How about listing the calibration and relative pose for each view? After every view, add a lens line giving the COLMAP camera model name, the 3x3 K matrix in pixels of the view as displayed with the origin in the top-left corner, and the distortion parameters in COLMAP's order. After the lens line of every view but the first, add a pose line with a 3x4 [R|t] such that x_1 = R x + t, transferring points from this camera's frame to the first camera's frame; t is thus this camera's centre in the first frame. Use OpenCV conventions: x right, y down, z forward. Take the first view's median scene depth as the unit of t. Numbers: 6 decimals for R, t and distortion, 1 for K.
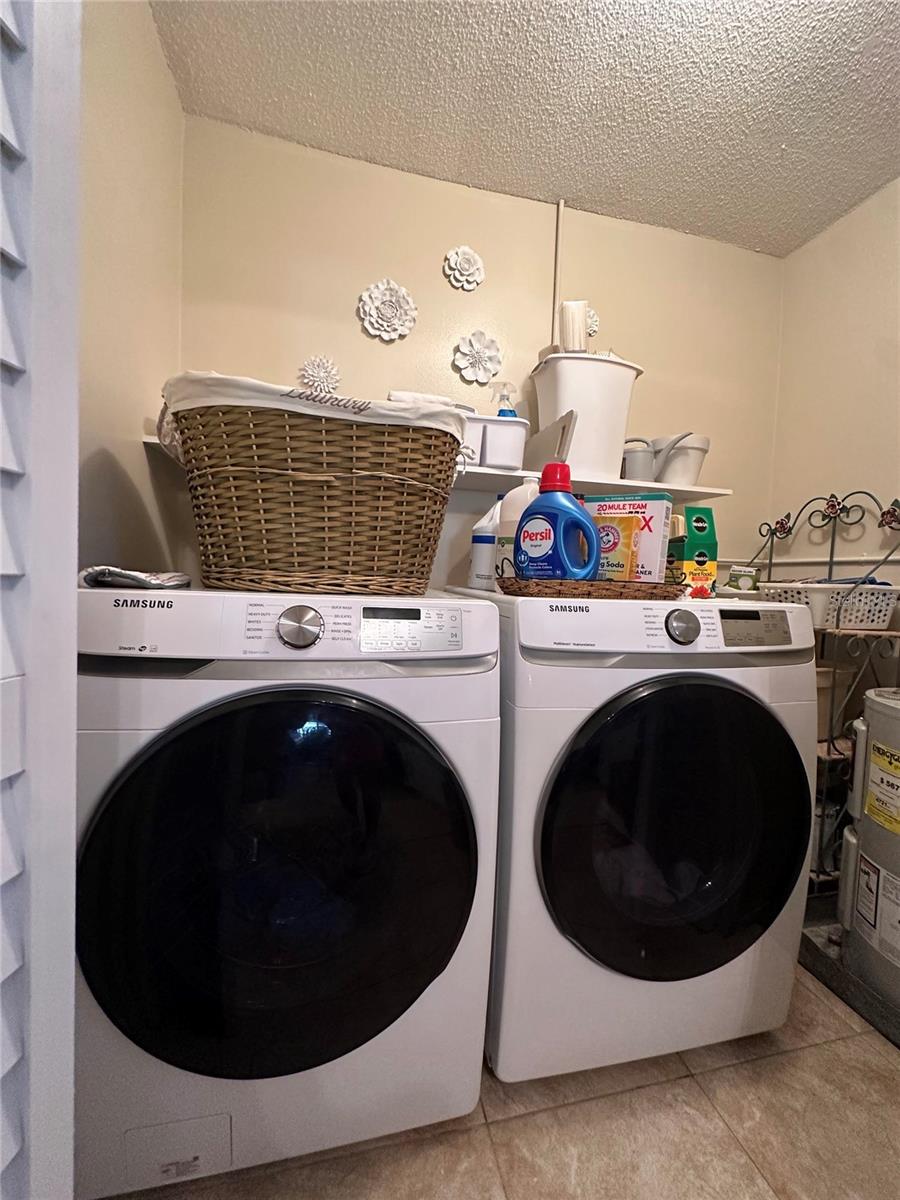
lens RADIAL K [[483.7, 0, 444.7], [0, 483.7, 600.1], [0, 0, 1]] dist [-0.020684, -0.000038]
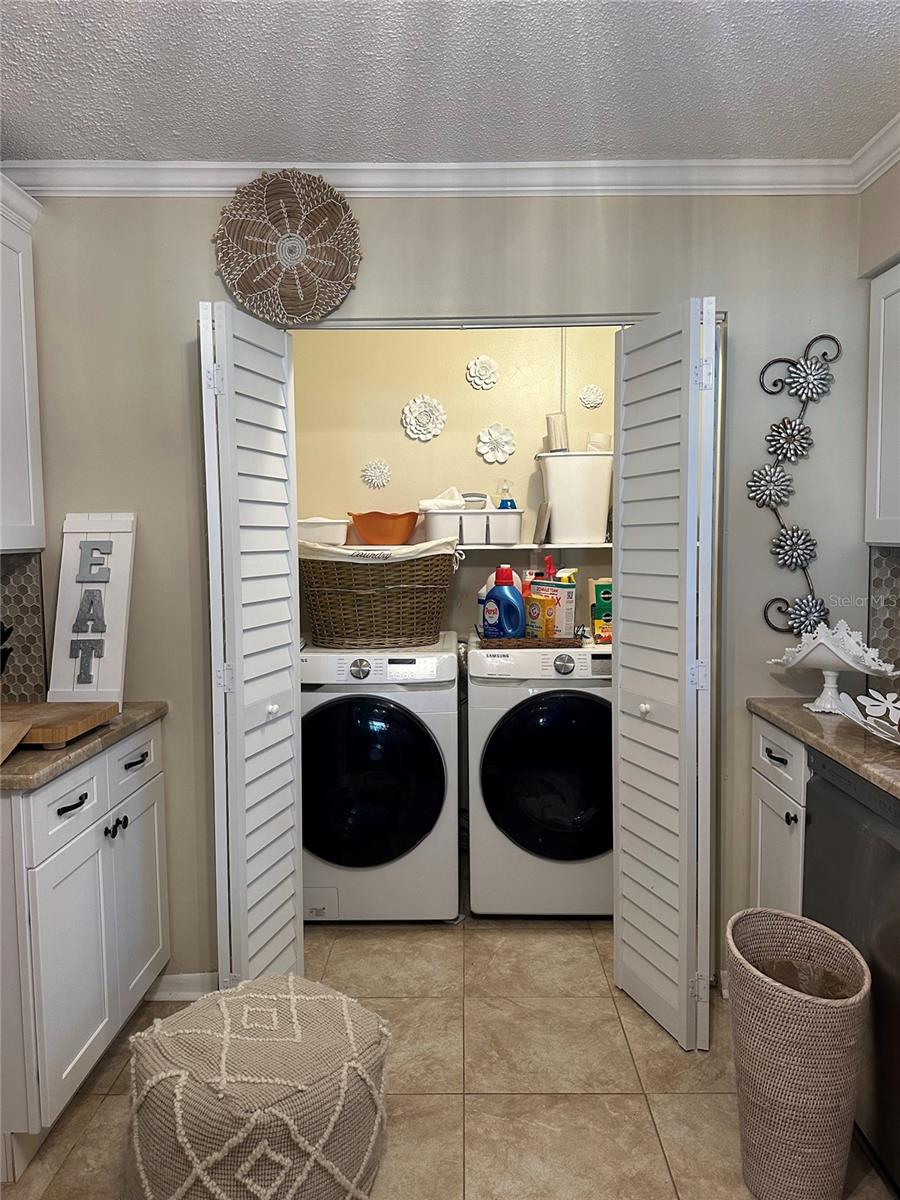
lens RADIAL K [[859.3, 0, 450.0], [0, 859.3, 600.0], [0, 0, 1]] dist [0.008230, -0.008363]
pose [[0.972623, -0.023653, -0.231180, 0.777377], [0.031952, 0.998970, 0.032219, -0.284348], [0.230180, -0.038723, 0.972377, -2.079889]]
